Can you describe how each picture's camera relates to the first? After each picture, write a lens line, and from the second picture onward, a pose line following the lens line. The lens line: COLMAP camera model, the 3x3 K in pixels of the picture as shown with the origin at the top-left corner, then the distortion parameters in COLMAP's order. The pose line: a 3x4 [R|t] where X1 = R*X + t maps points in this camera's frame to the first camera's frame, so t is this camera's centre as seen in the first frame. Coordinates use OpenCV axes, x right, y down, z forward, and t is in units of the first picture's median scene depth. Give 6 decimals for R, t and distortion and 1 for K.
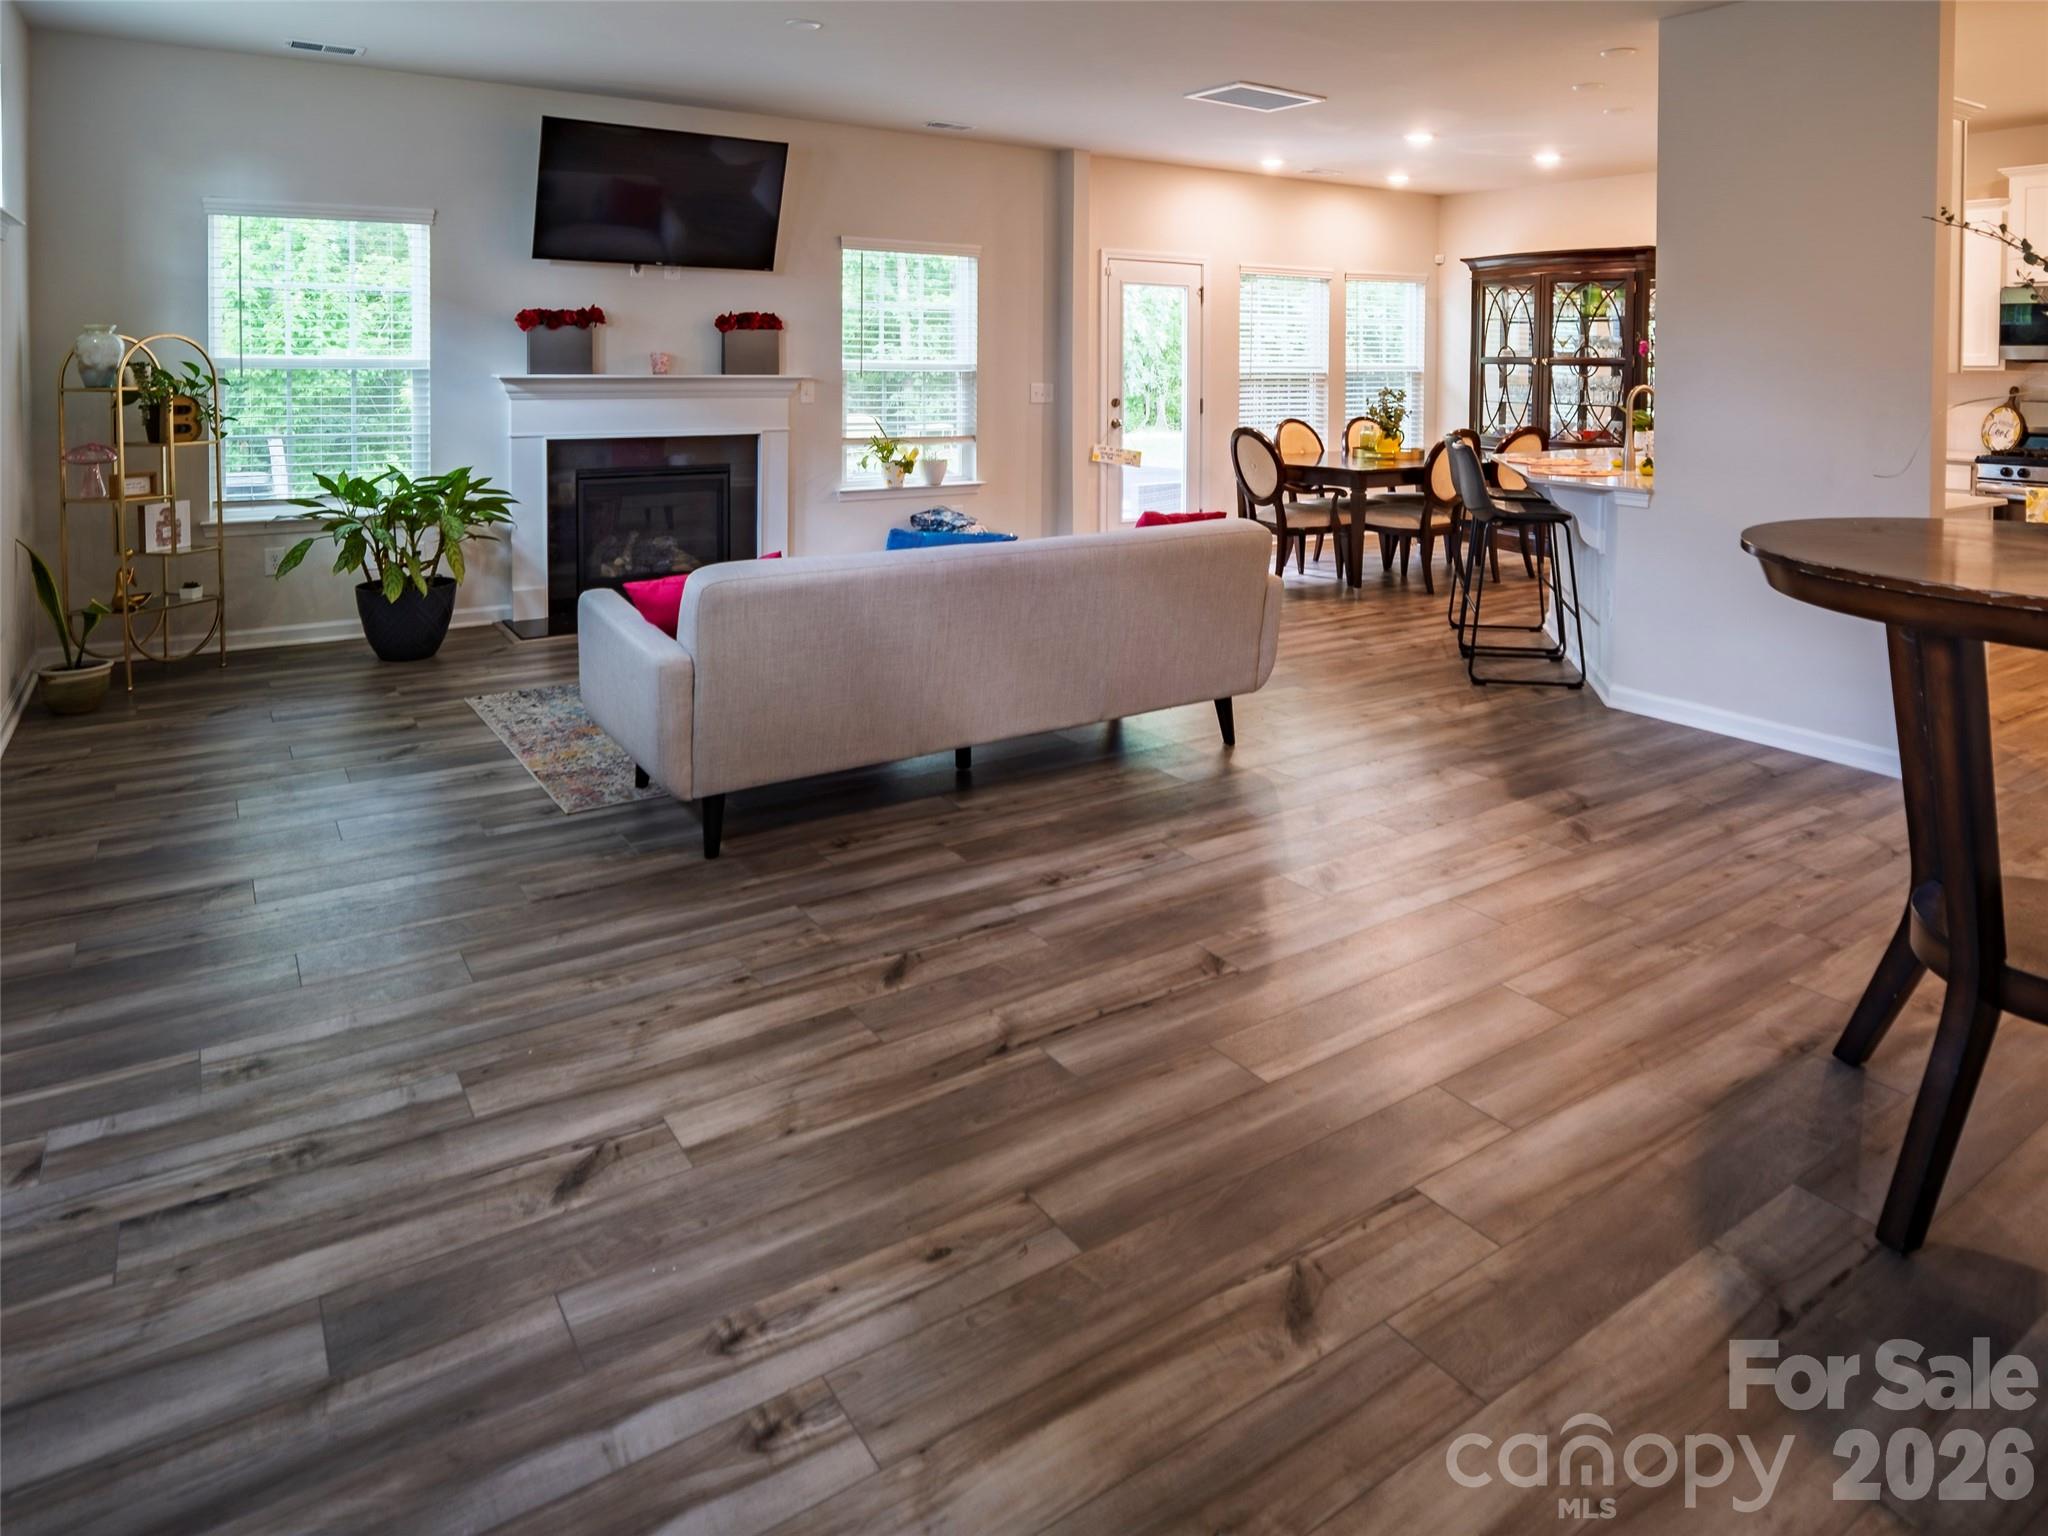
lens RADIAL K [[1351.2, 0, 960.7], [0, 1351.2, 392.5], [0, 0, 1]] dist [-0.020947, 0.000304]
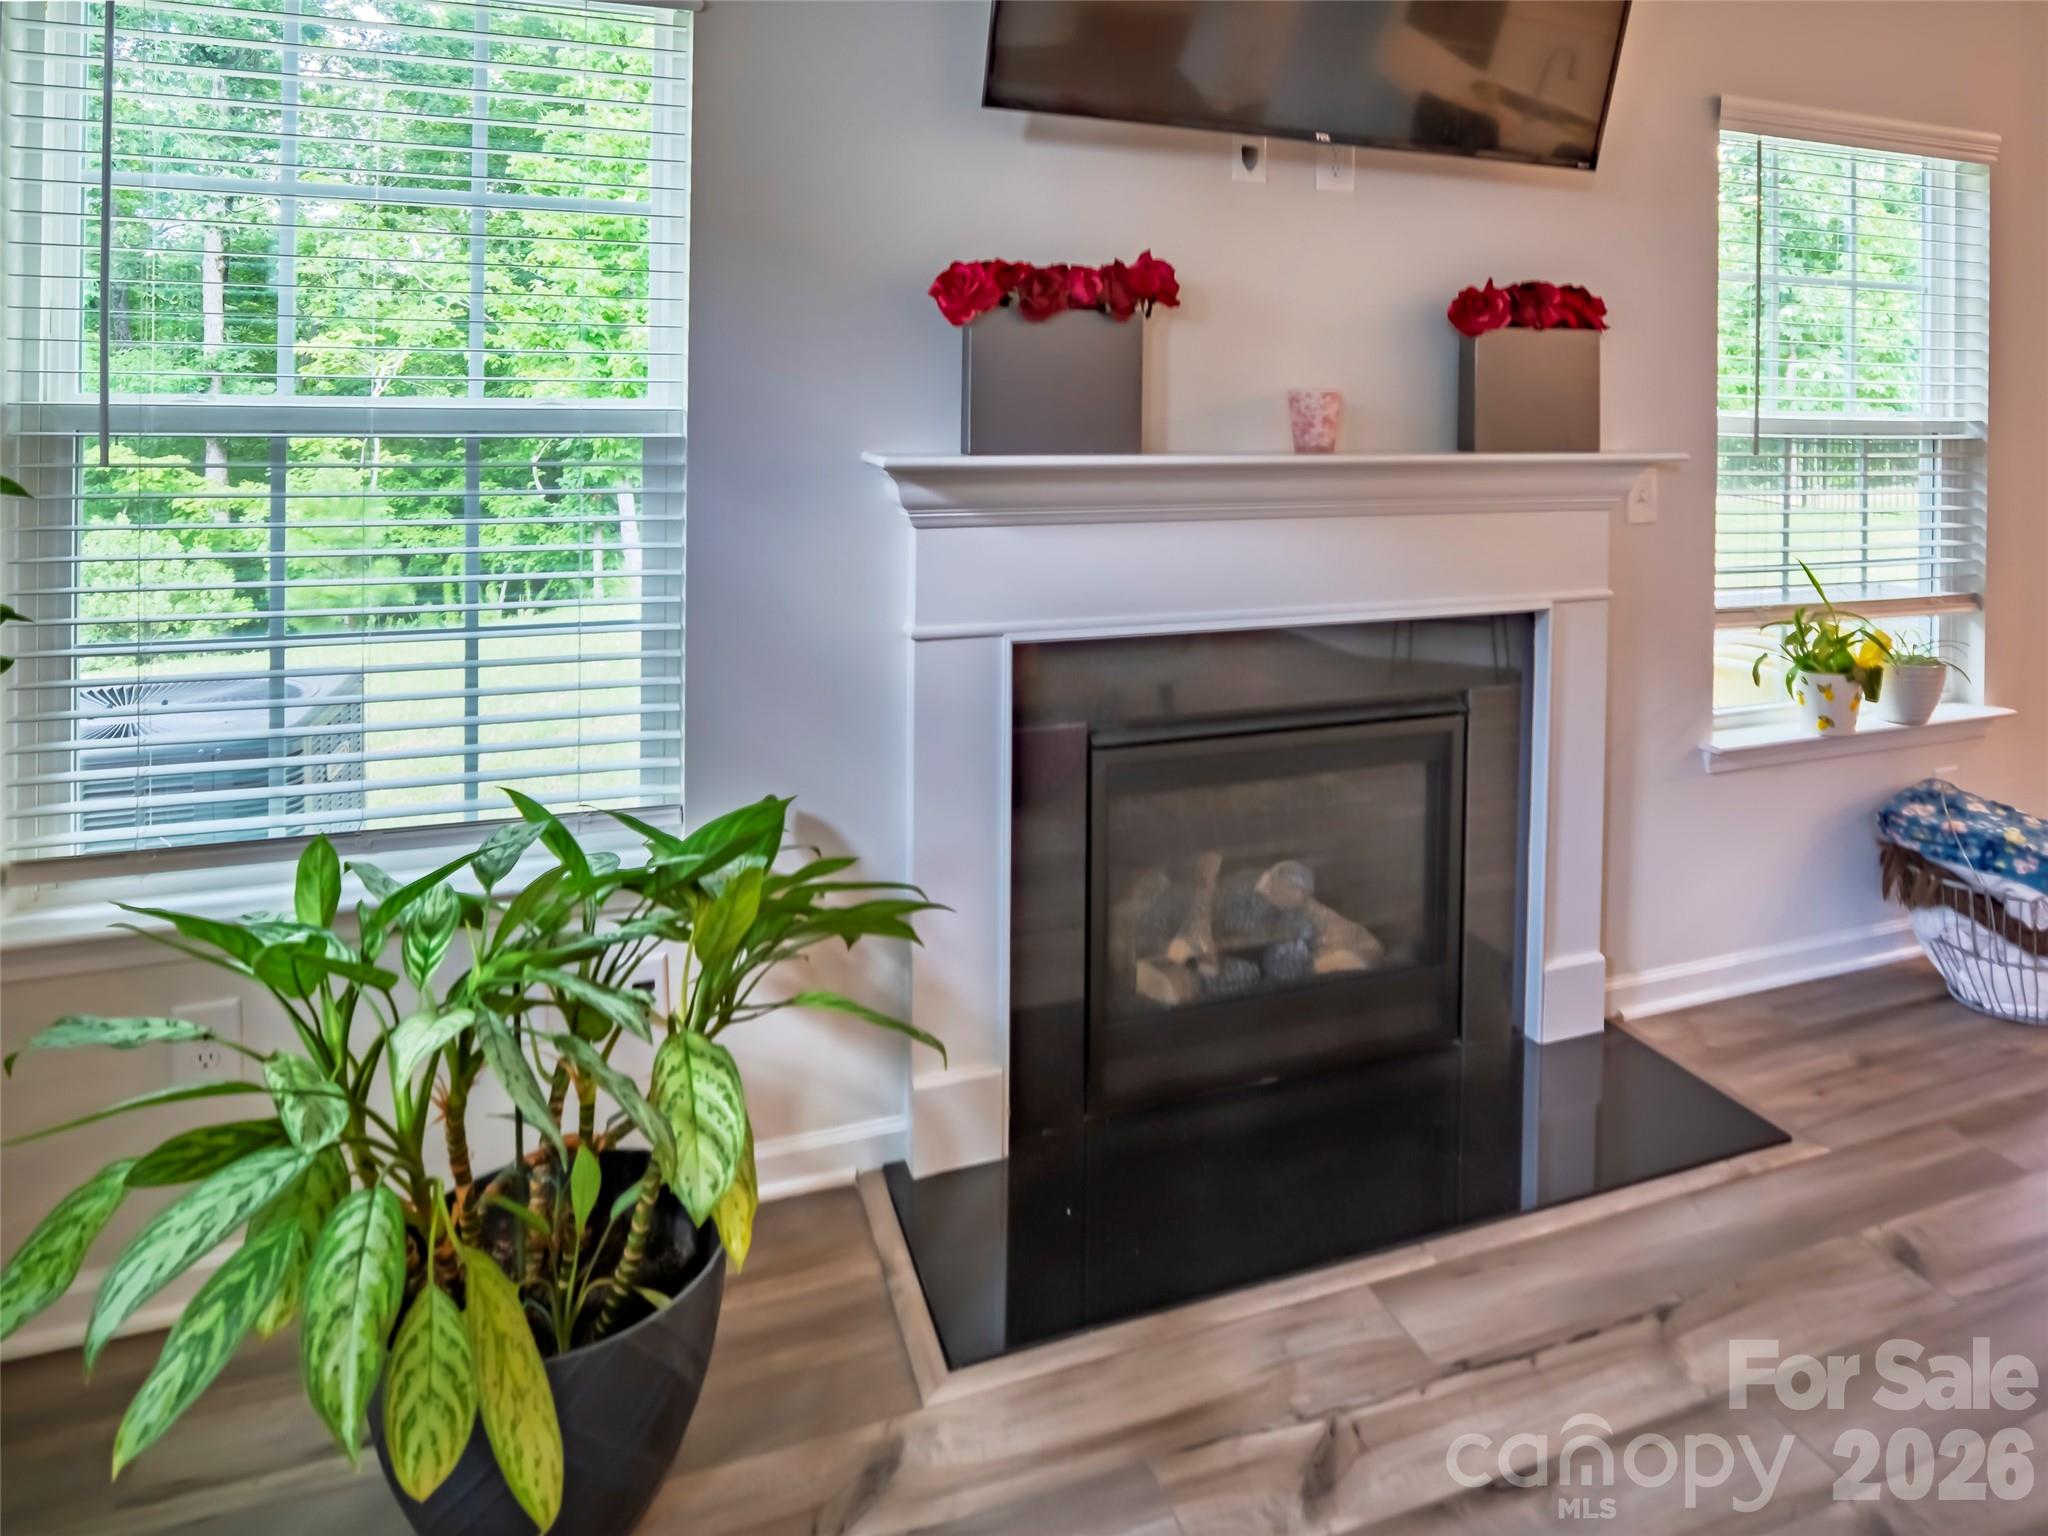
lens RADIAL K [[1270.3, 0, 982.5], [0, 1270.3, 399.9], [0, 0, 1]] dist [-0.023911, 0.002397]
pose [[0.969785, 0.005540, -0.243900, -0.211681], [-0.010817, 0.999735, -0.020301, -0.018276], [0.243723, 0.022326, 0.969588, 0.613698]]
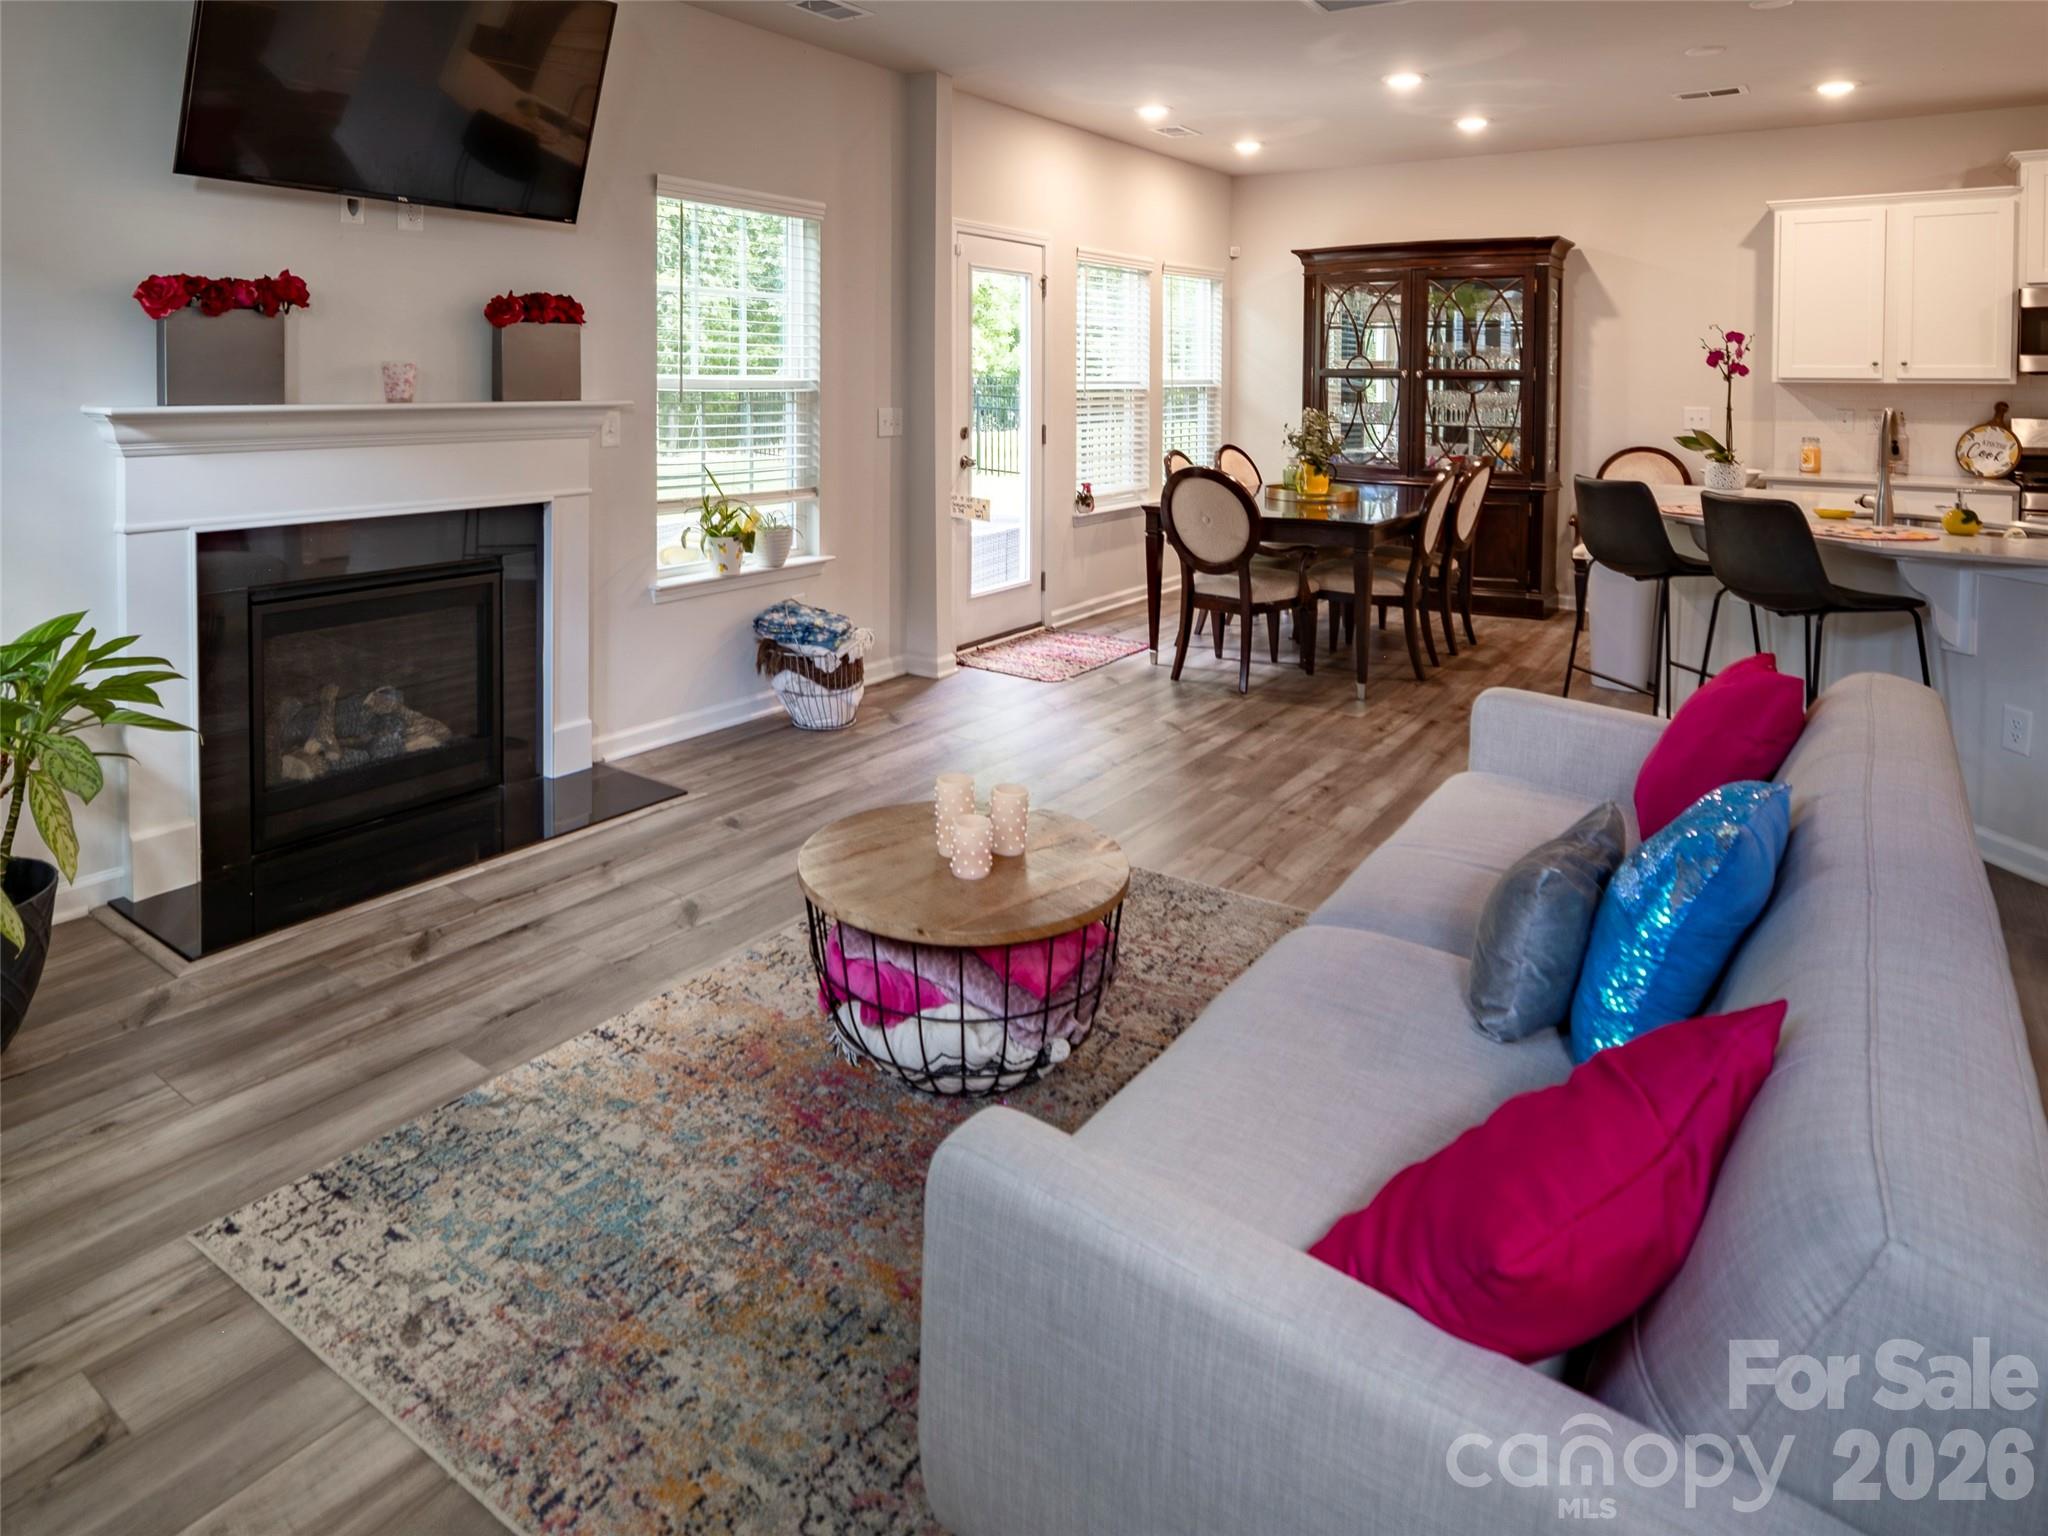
lens RADIAL K [[1371.6, 0, 840.1], [0, 1371.6, 406.9], [0, 0, 1]] dist [-0.023950, 0.005350]
pose [[0.945687, -0.009885, 0.324929, -0.219142], [0.009780, 0.999950, 0.001956, -0.010211], [-0.324932, 0.001328, 0.945736, 0.390938]]
